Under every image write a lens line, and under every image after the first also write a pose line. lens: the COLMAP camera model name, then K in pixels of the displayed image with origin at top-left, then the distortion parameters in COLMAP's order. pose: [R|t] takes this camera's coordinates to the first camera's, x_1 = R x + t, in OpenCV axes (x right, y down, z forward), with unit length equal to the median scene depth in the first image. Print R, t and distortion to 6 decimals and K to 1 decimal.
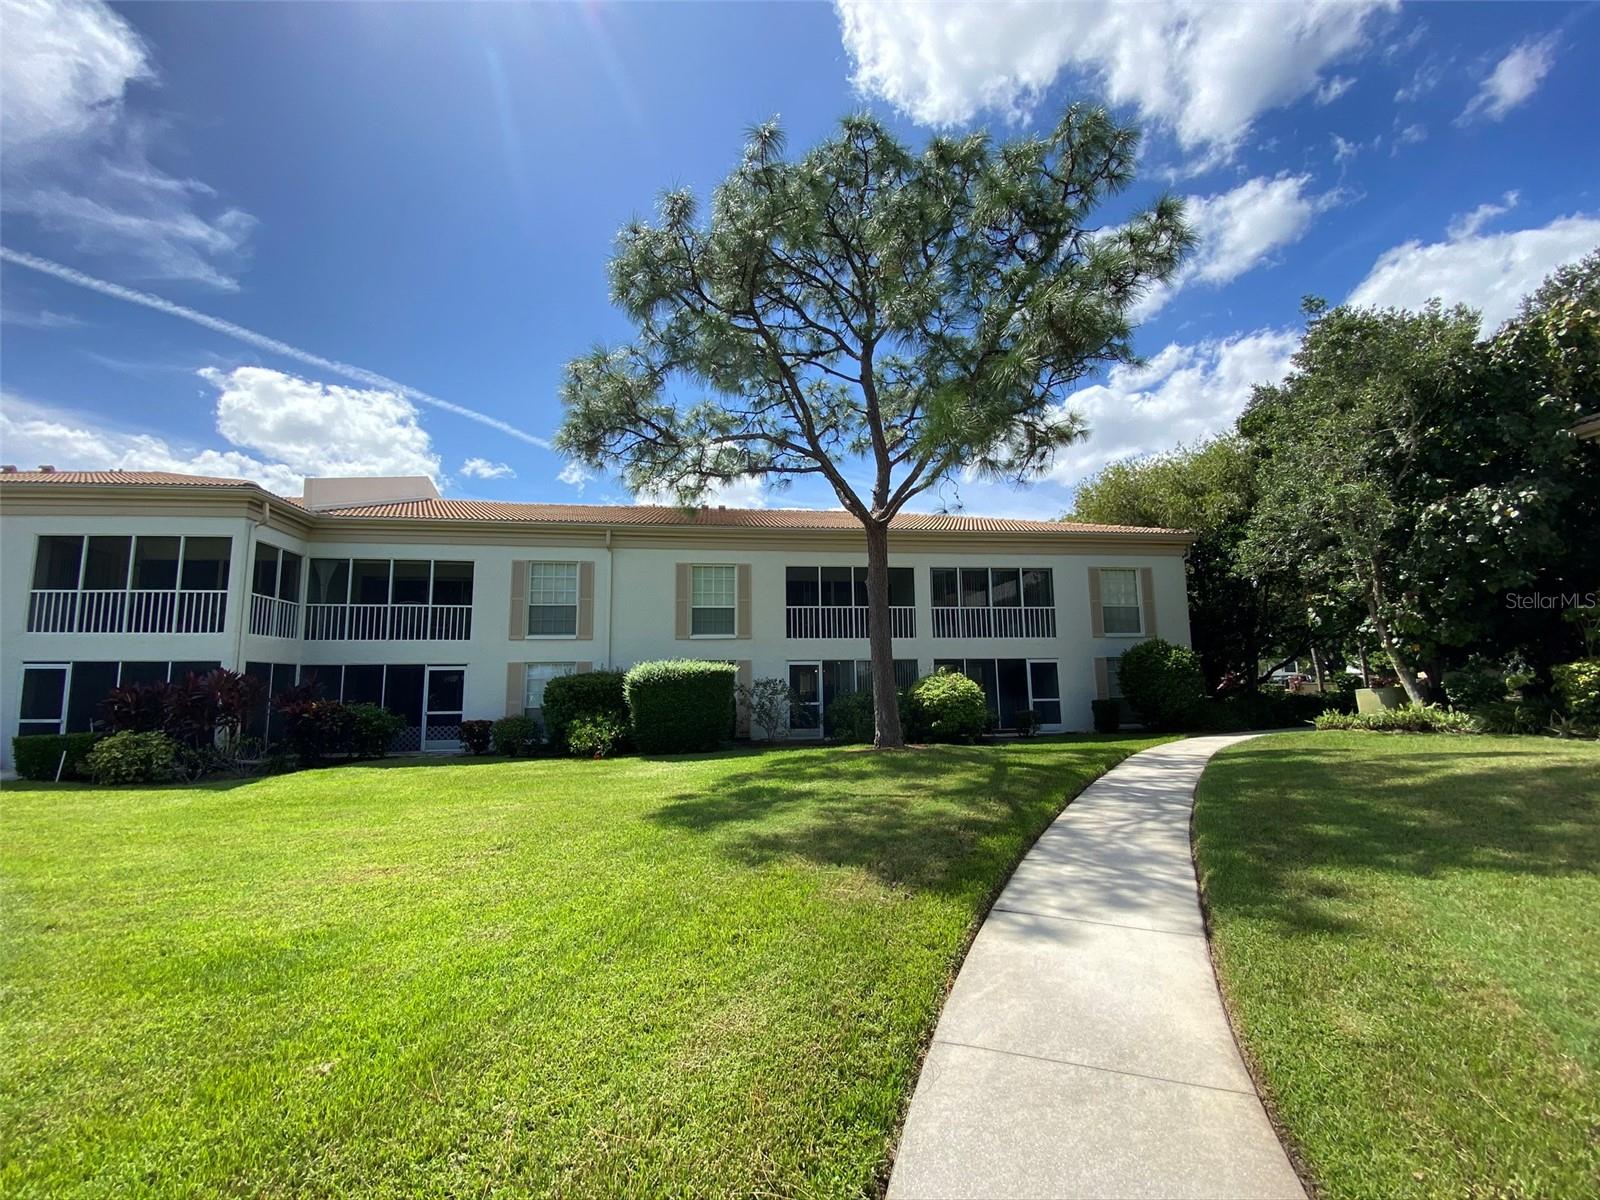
lens RADIAL K [[651.5, 0, 797.1], [0, 651.5, 605.7], [0, 0, 1]] dist [0.012118, -0.016654]
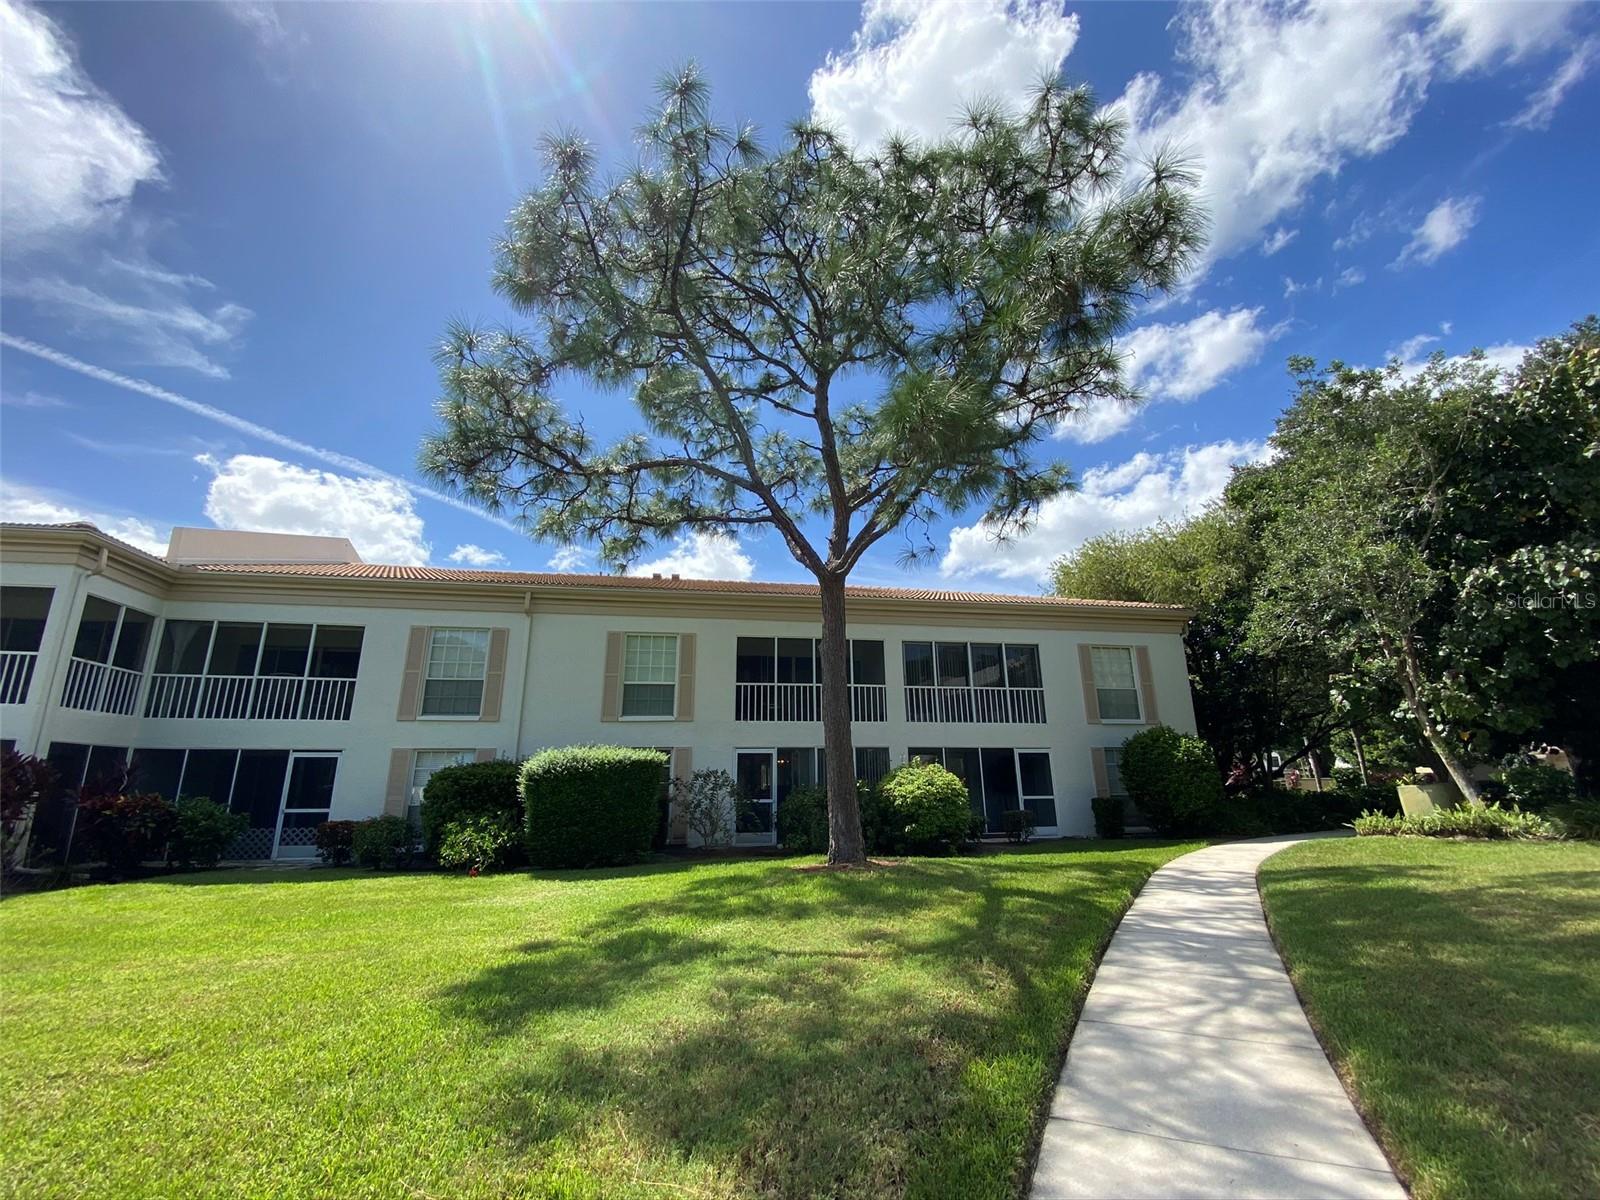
lens RADIAL K [[651.5, 0, 797.1], [0, 651.5, 605.7], [0, 0, 1]] dist [0.012118, -0.016654]
pose [[0.999480, 0.012918, 0.029539, 0.043534], [-0.008797, 0.990722, -0.135623, 0.017101], [-0.031017, 0.135292, 0.990320, 0.154577]]
